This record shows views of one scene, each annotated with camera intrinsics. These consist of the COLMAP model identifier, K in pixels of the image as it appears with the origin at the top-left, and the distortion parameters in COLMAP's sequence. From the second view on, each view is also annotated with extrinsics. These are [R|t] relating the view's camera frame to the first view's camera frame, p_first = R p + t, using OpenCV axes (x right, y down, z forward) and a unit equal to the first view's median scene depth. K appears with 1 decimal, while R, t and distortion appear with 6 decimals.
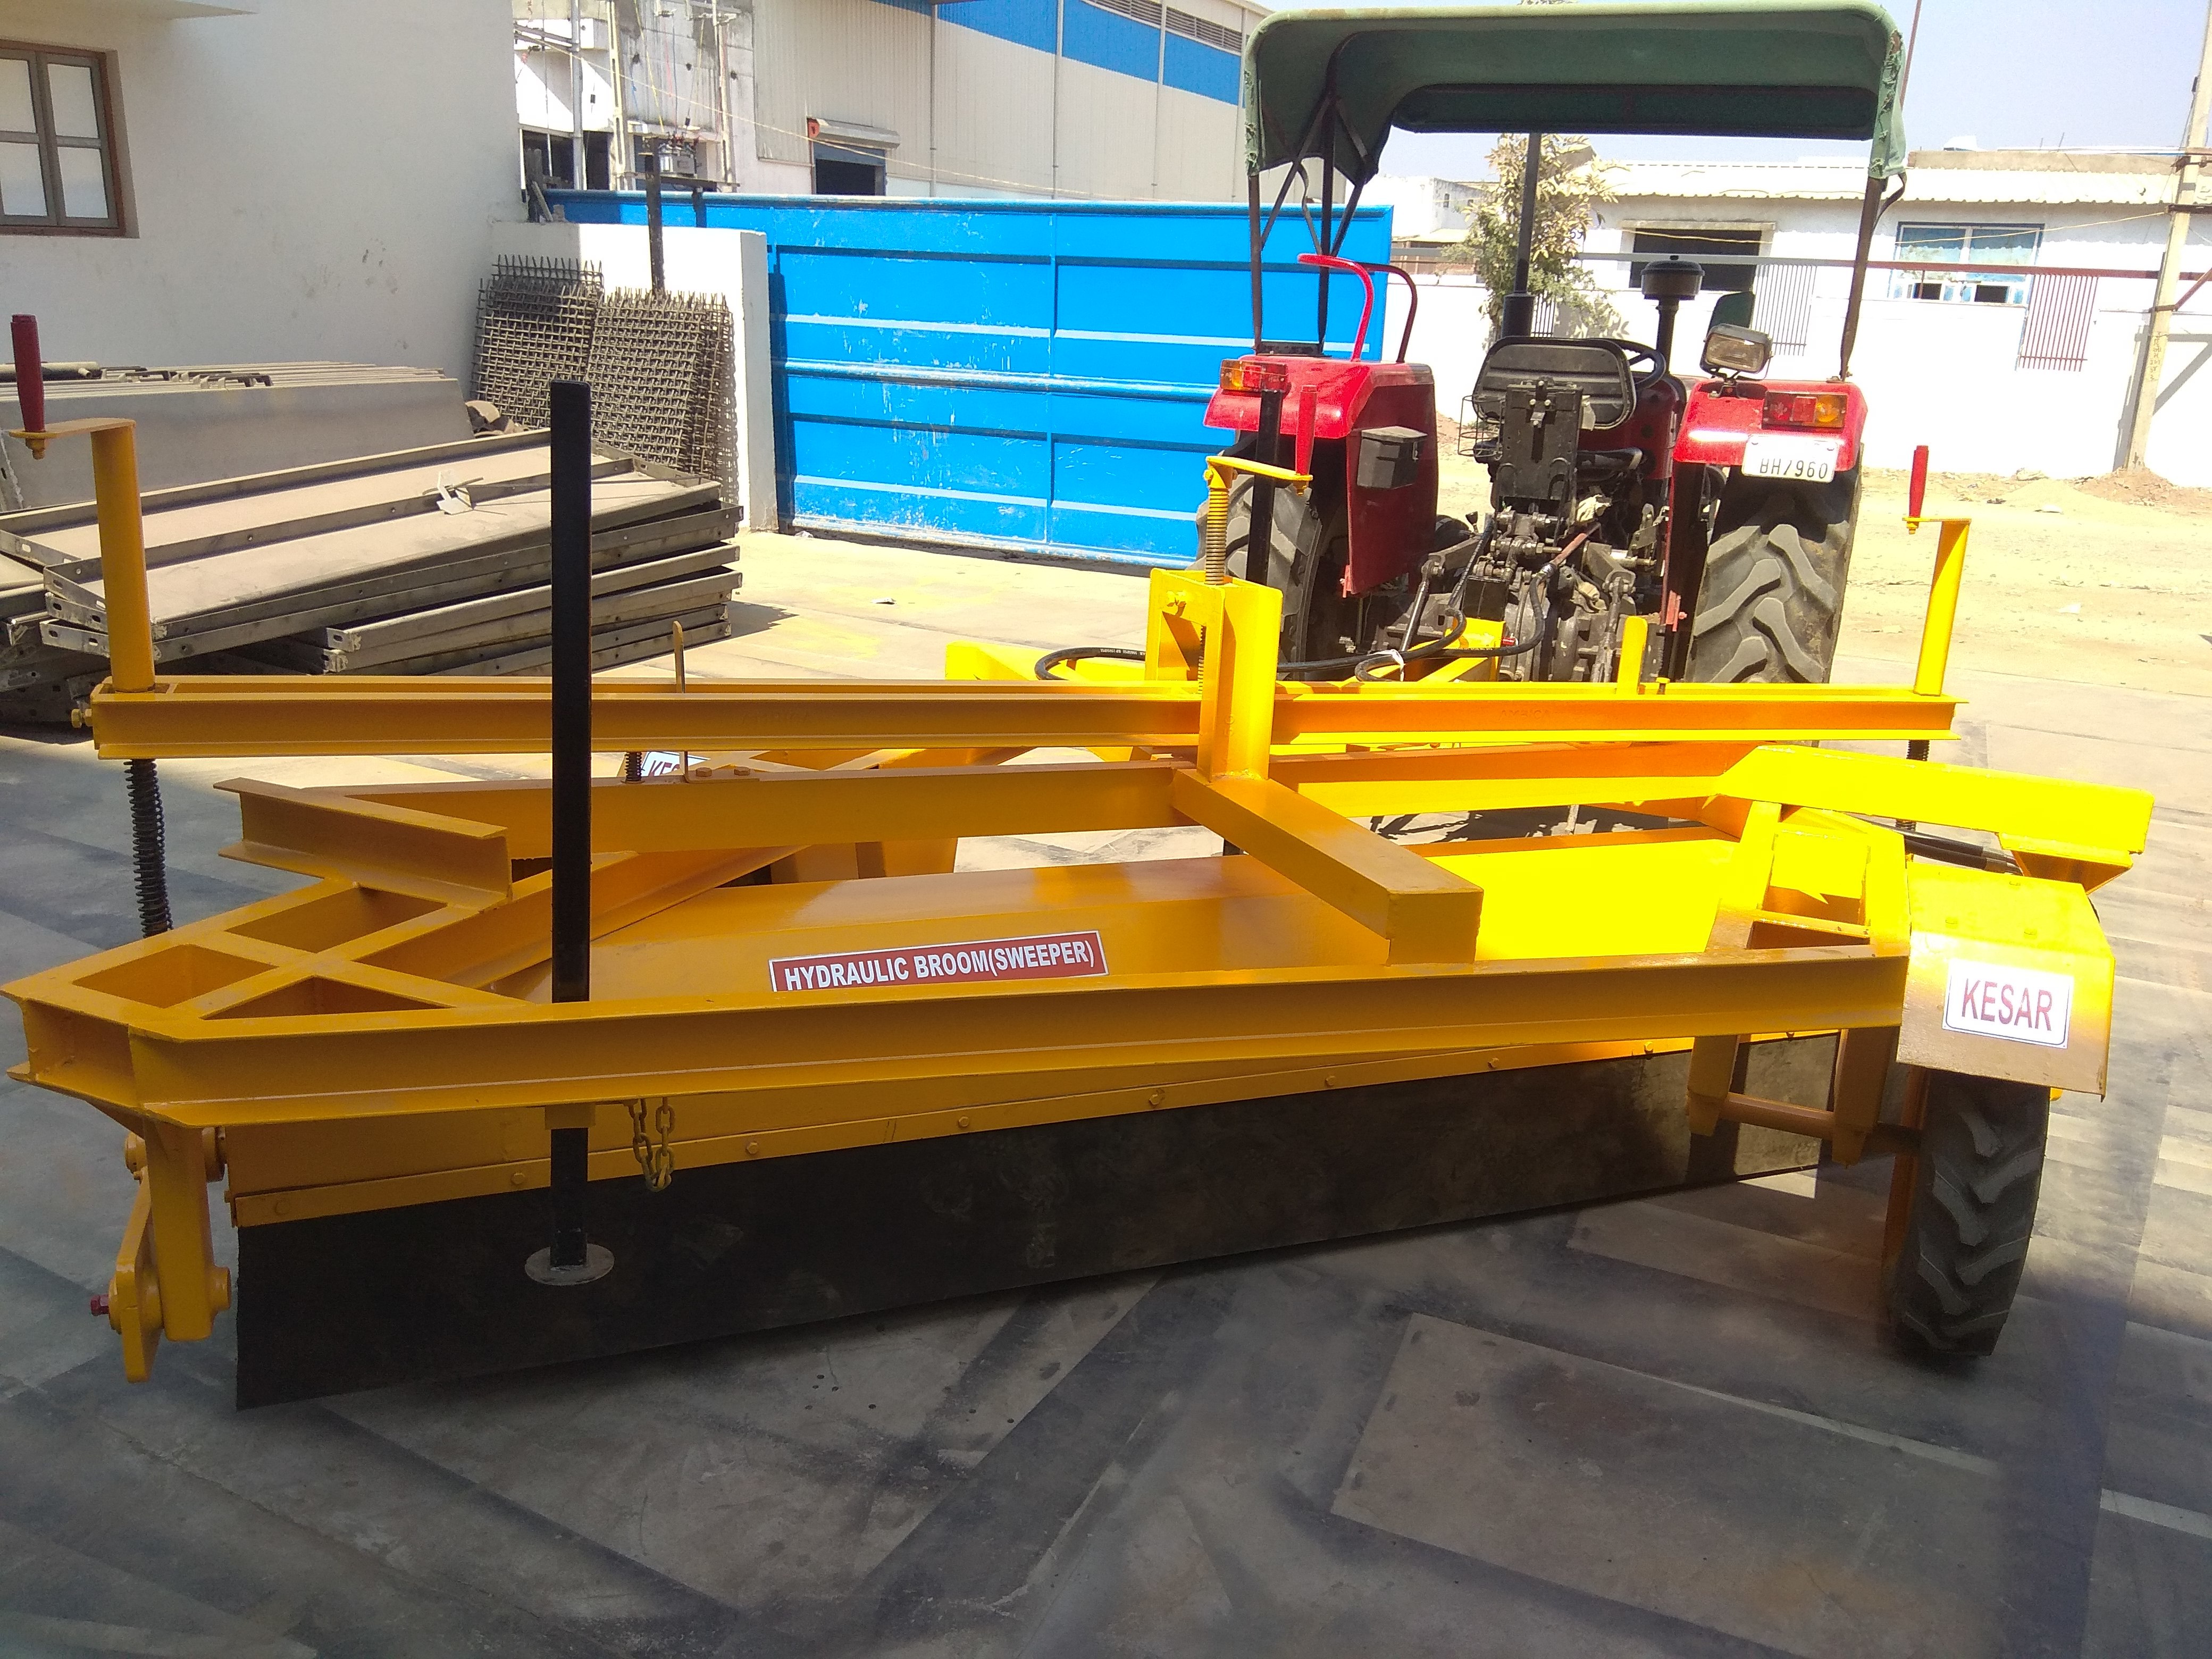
lens RADIAL K [[1732.9, 0, 1104.3], [0, 1732.9, 817.3], [0, 0, 1]] dist [0.146345, -0.237616]
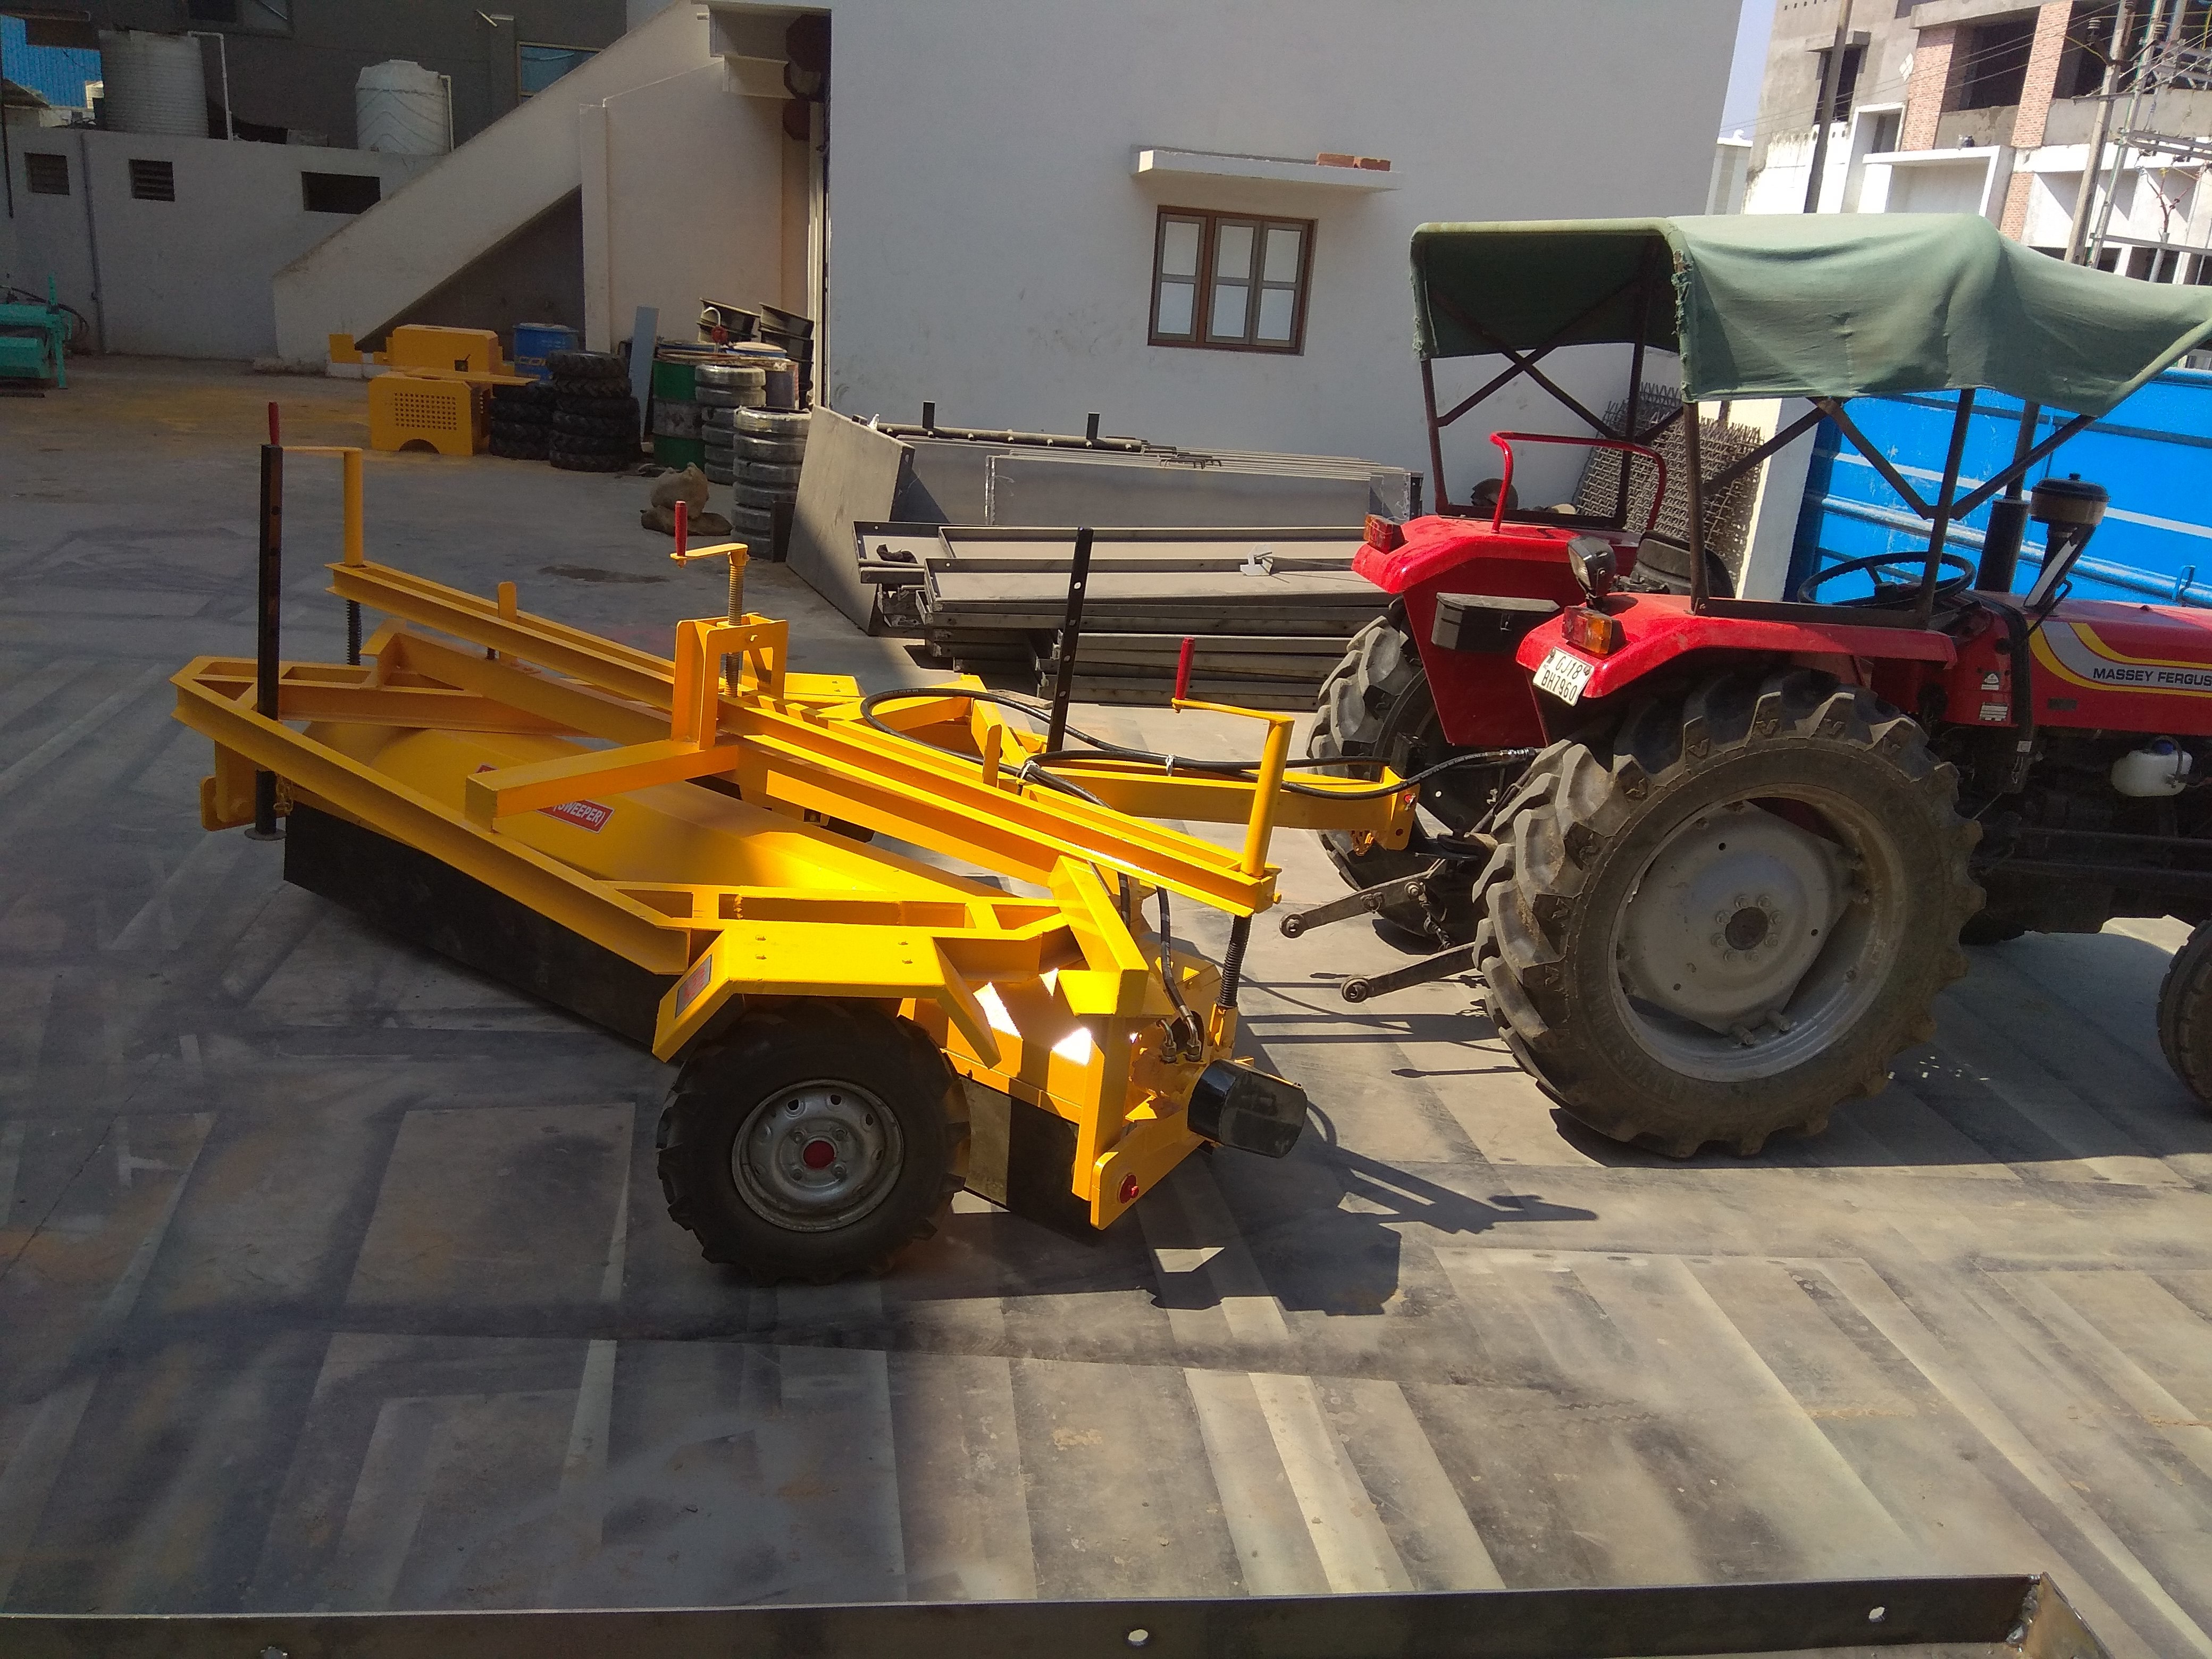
lens RADIAL K [[1732.9, 0, 1104.3], [0, 1732.9, 817.3], [0, 0, 1]] dist [0.146345, -0.237616]
pose [[0.567134, 0.254953, -0.783172, 1.239221], [-0.294885, 0.950703, 0.095950, -0.177696], [0.769027, 0.176529, 0.614358, 0.267347]]
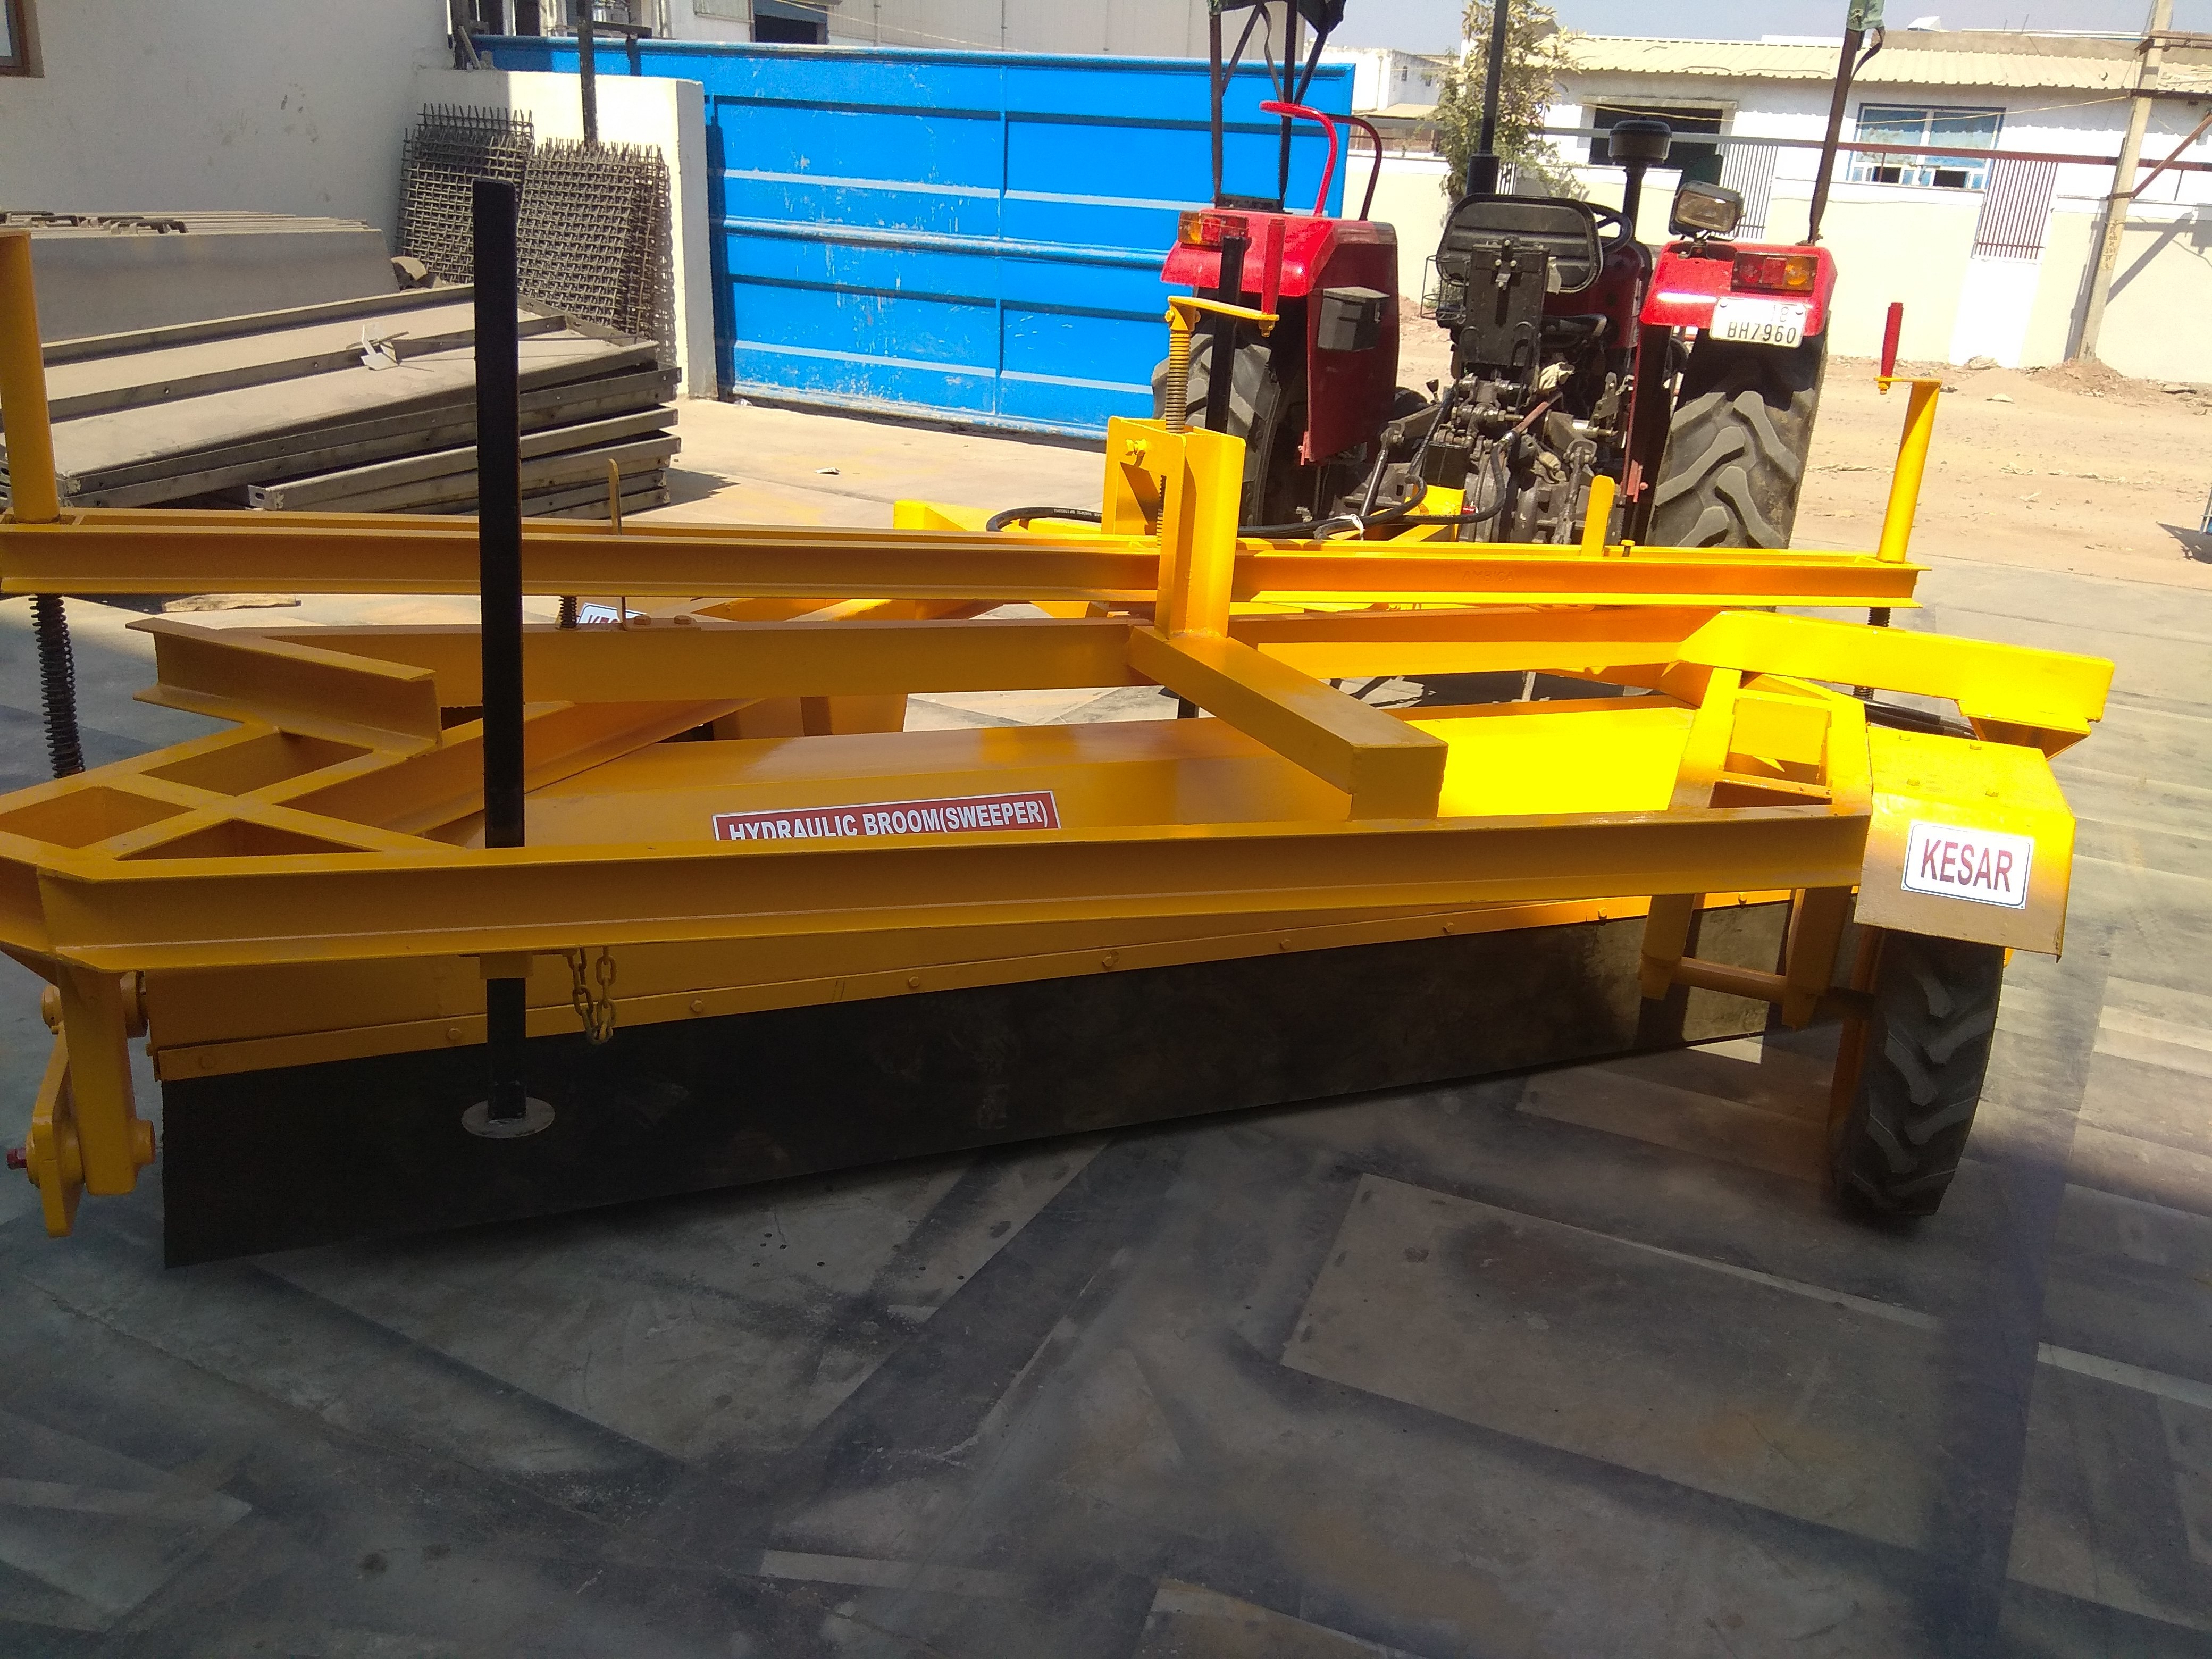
lens RADIAL K [[1732.9, 0, 1104.3], [0, 1732.9, 817.3], [0, 0, 1]] dist [0.146345, -0.237616]
pose [[0.999464, 0.007540, 0.031864, -0.004053], [-0.009520, 0.998003, 0.062447, 0.015032], [-0.031329, -0.062716, 0.997540, 0.018480]]
